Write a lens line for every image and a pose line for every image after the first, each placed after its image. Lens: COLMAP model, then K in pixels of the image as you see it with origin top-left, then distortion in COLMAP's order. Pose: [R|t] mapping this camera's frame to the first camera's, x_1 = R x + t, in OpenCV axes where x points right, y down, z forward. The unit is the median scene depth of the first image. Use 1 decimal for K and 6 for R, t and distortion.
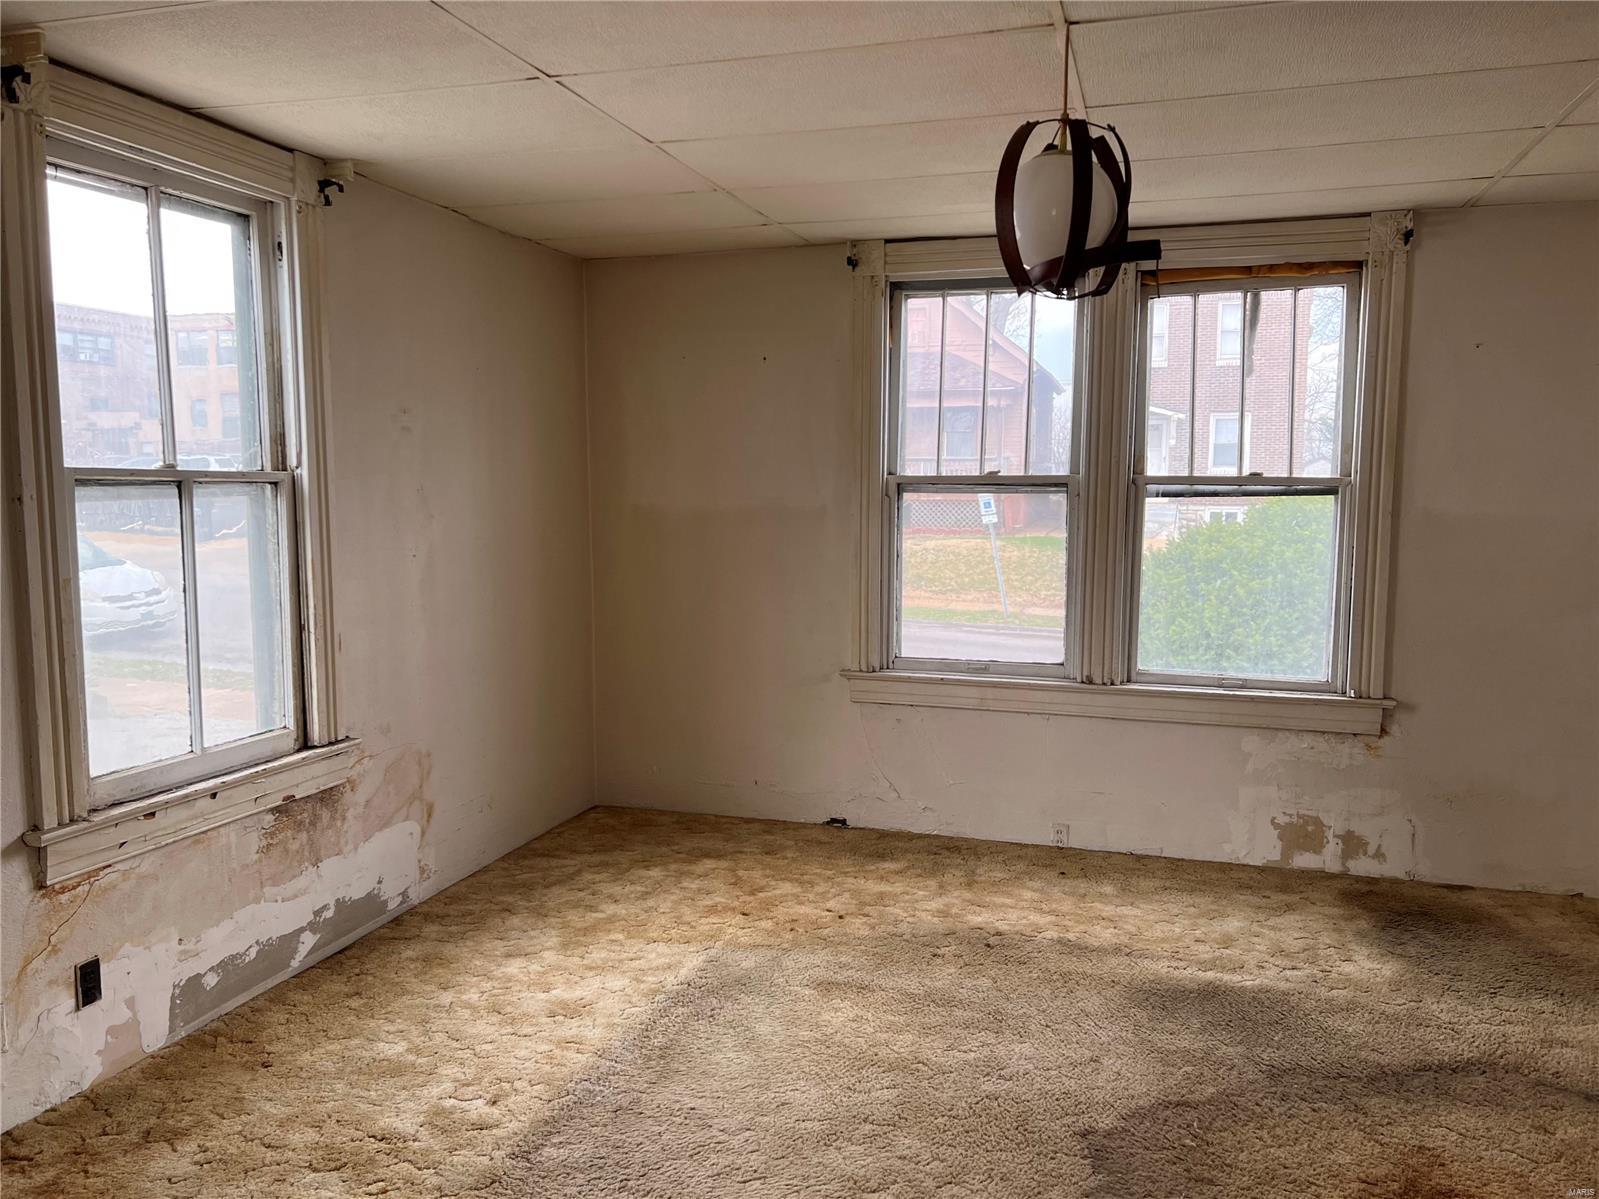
lens RADIAL K [[1200.1, 0, 834.7], [0, 1200.1, 604.4], [0, 0, 1]] dist [0.031901, -0.003361]
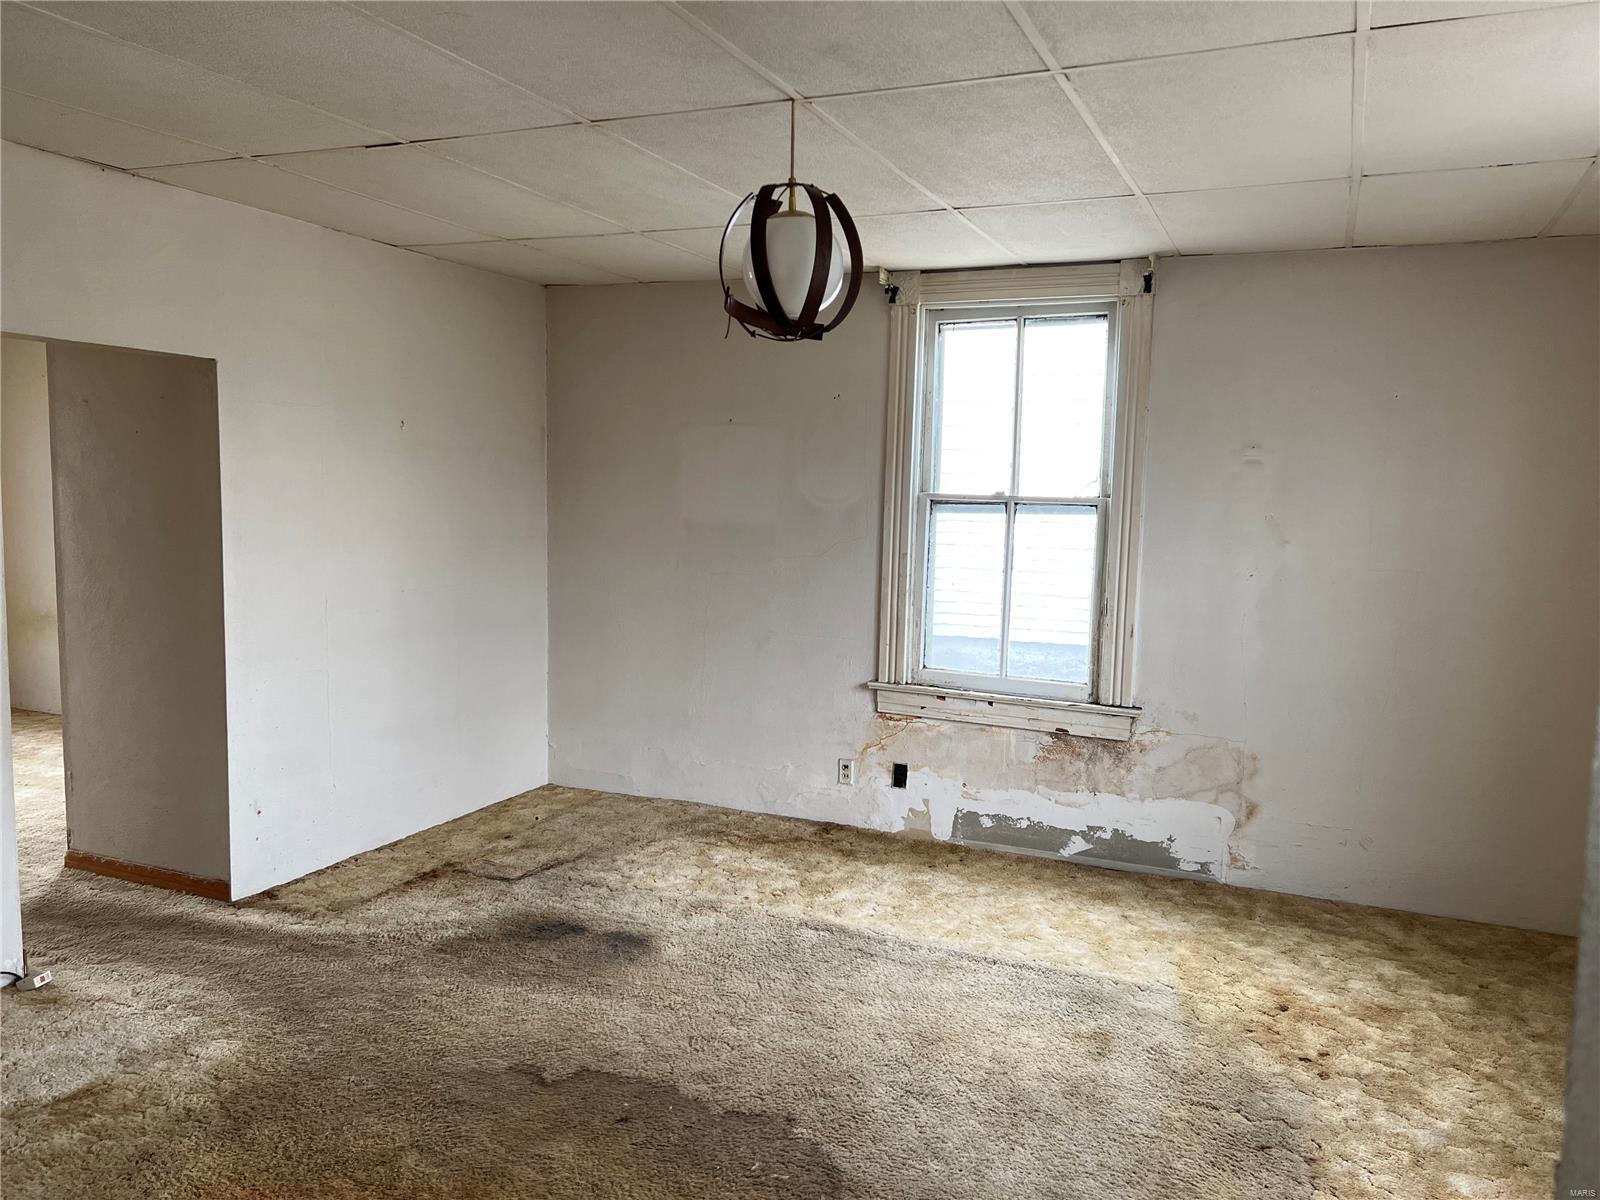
lens RADIAL K [[1193.8, 0, 807.0], [0, 1193.8, 608.5], [0, 0, 1]] dist [0.032831, -0.006339]
pose [[-0.121424, 0.089671, -0.988542, 0.938890], [-0.132061, 0.985598, 0.105625, -0.085682], [0.983776, 0.143374, -0.107834, 0.841360]]
